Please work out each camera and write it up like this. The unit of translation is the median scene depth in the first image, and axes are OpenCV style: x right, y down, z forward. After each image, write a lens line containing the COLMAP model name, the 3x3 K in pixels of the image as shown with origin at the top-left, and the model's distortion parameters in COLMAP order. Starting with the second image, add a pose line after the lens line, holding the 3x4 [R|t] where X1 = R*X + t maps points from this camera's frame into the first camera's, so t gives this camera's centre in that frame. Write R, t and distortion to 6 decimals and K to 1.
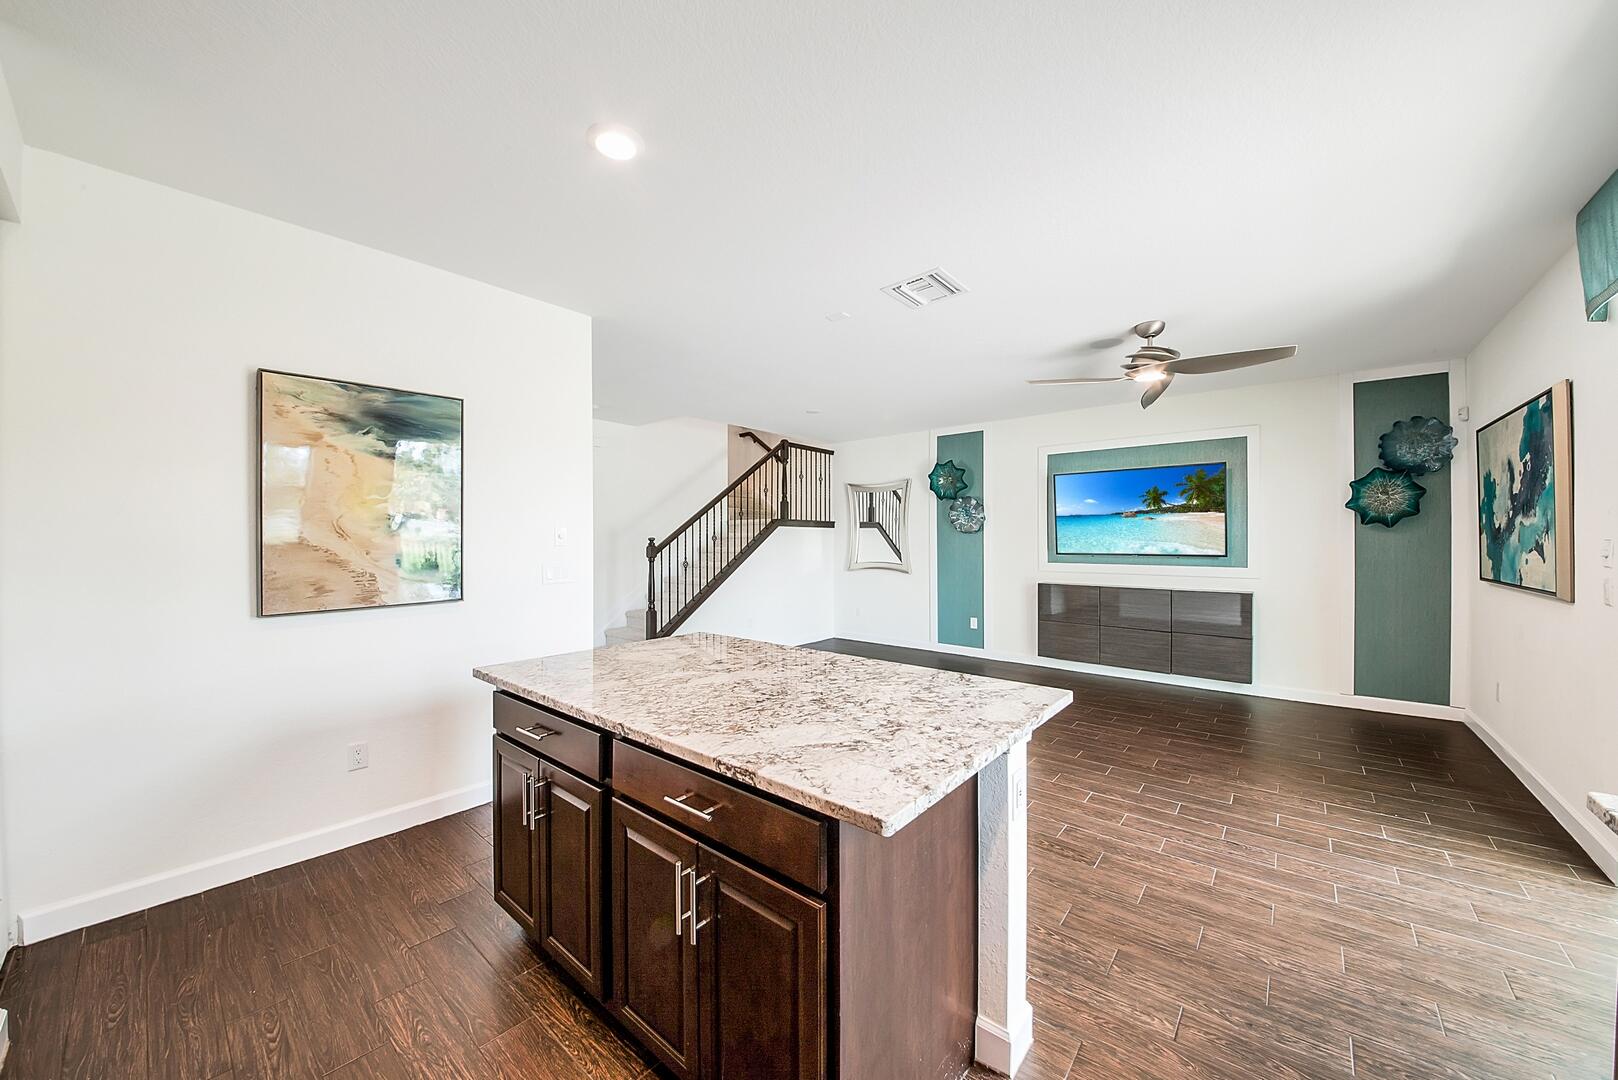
lens RADIAL K [[552.6, 0, 815.4], [0, 552.6, 550.2], [0, 0, 1]] dist [-0.000841, -0.000089]
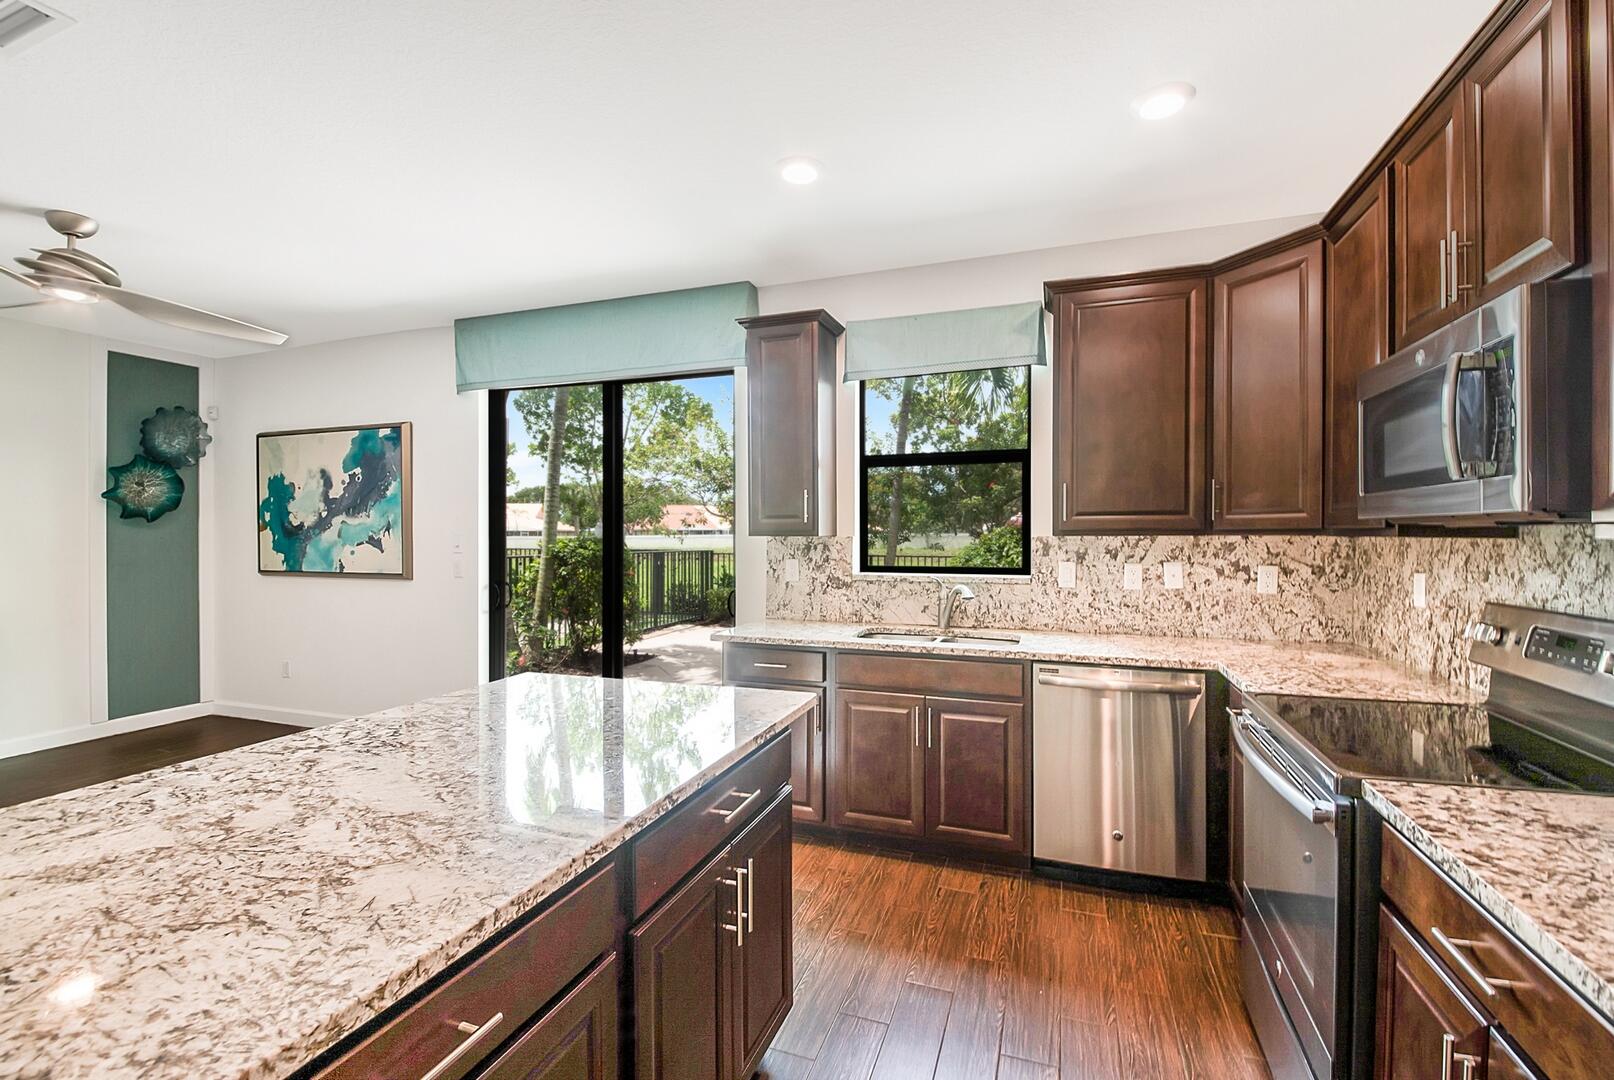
lens RADIAL K [[701.4, 0, 817.4], [0, 701.4, 523.8], [0, 0, 1]] dist [0.001553, -0.008604]
pose [[-0.339286, 0.013753, 0.940583, -0.681684], [0.019690, 0.999778, -0.007516, -0.013119], [-0.940477, 0.015970, -0.339482, 0.601080]]
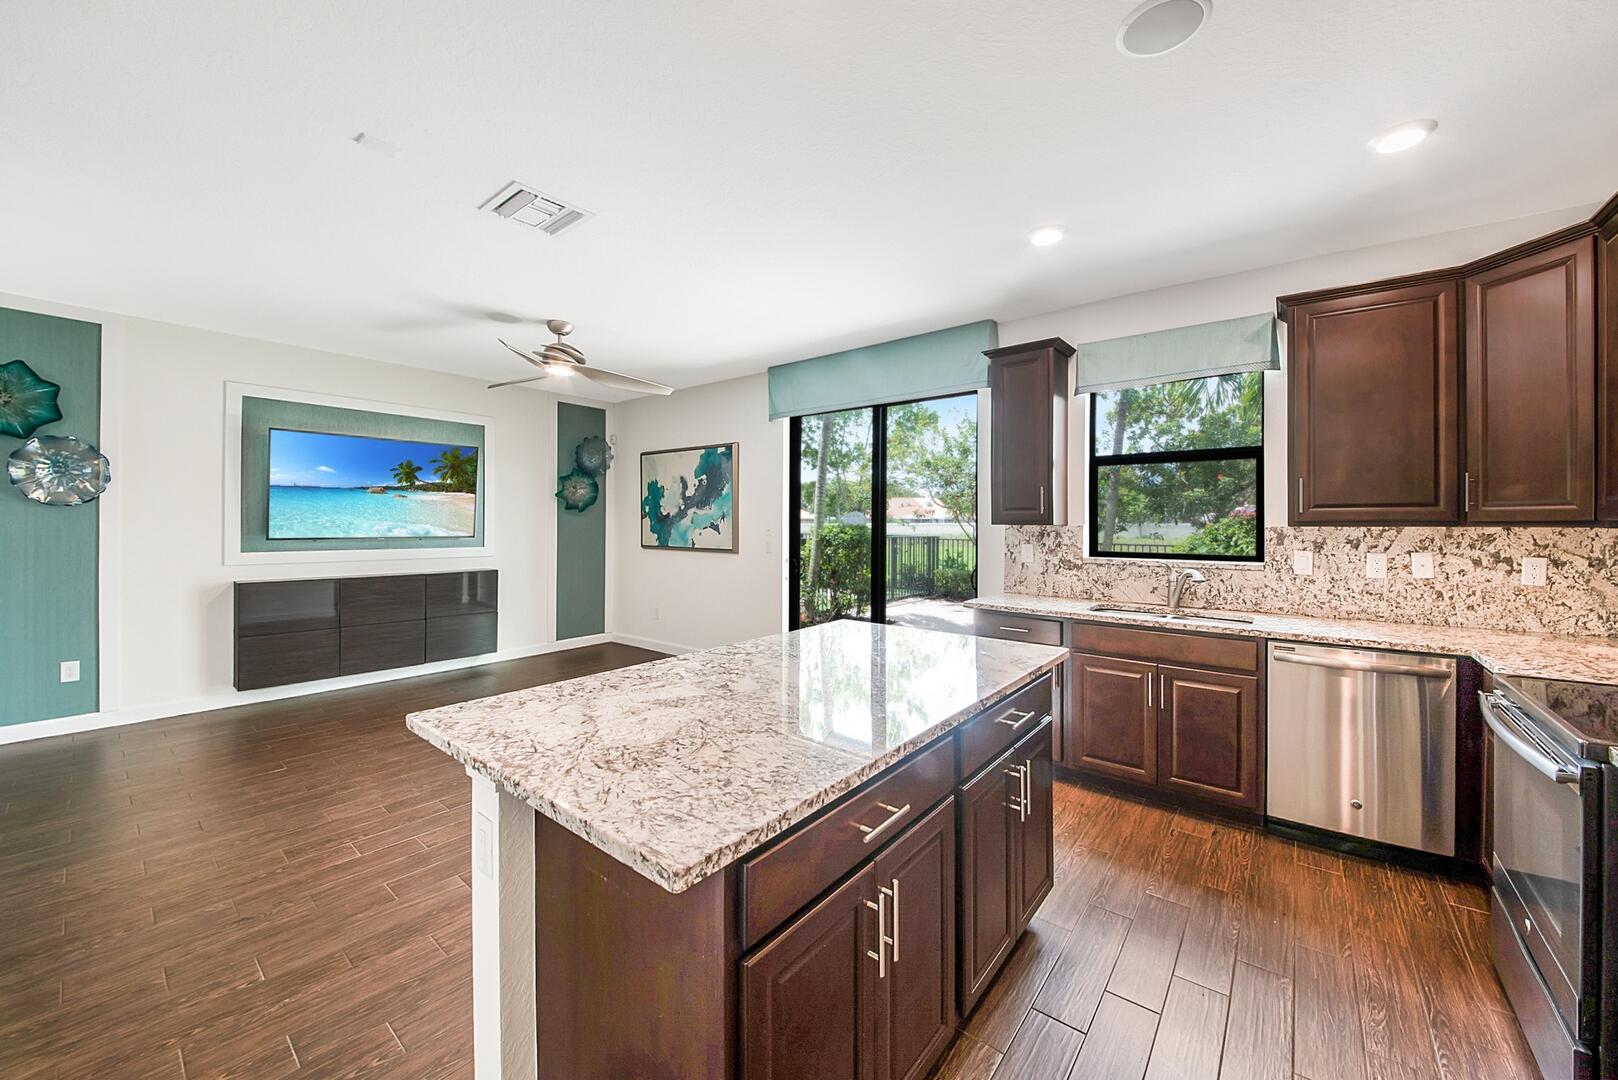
lens RADIAL K [[603.7, 0, 819.3], [0, 603.7, 509.3], [0, 0, 1]] dist [-0.018559, -0.002724]
pose [[-0.013056, 0.022098, 0.999671, -0.798155], [0.013162, 0.999673, -0.021926, -0.012827], [-0.999828, 0.012871, -0.013343, 0.710346]]
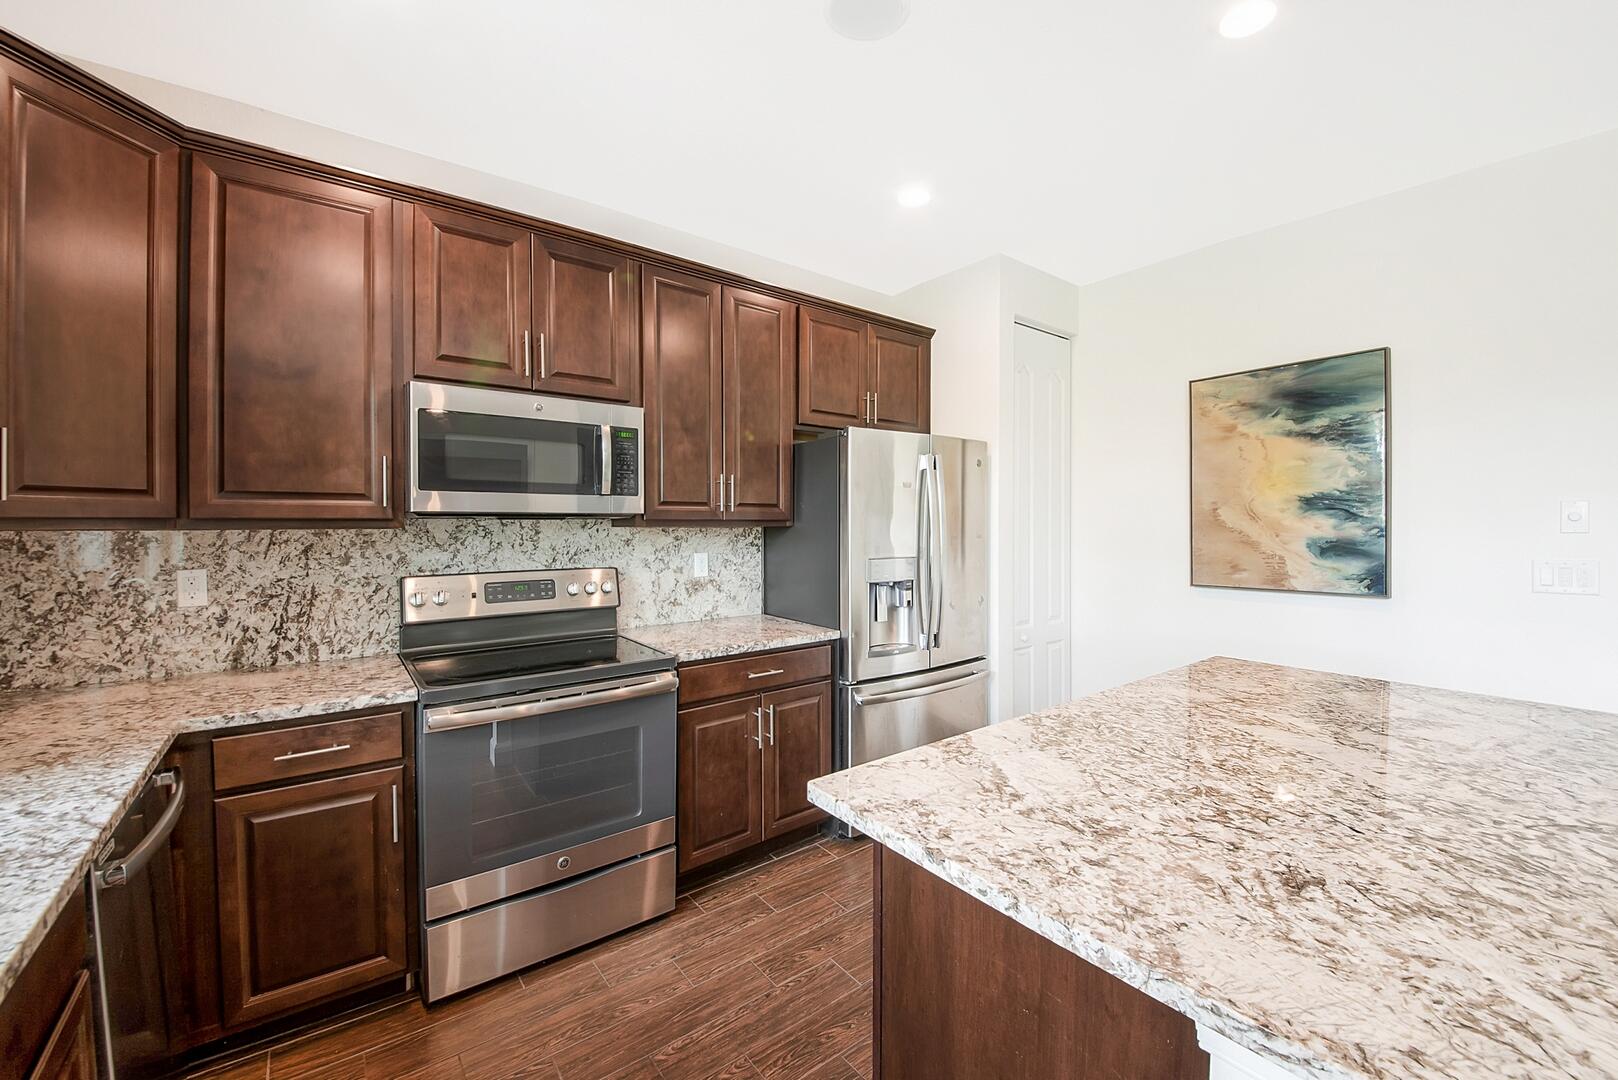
lens RADIAL K [[638.9, 0, 842.7], [0, 638.9, 535.1], [0, 0, 1]] dist [-0.009508, -0.000699]
pose [[-0.184763, 0.021141, -0.982556, 0.461110], [-0.015858, 0.999574, 0.024489, -0.010750], [0.982655, 0.020106, -0.184349, 0.443422]]
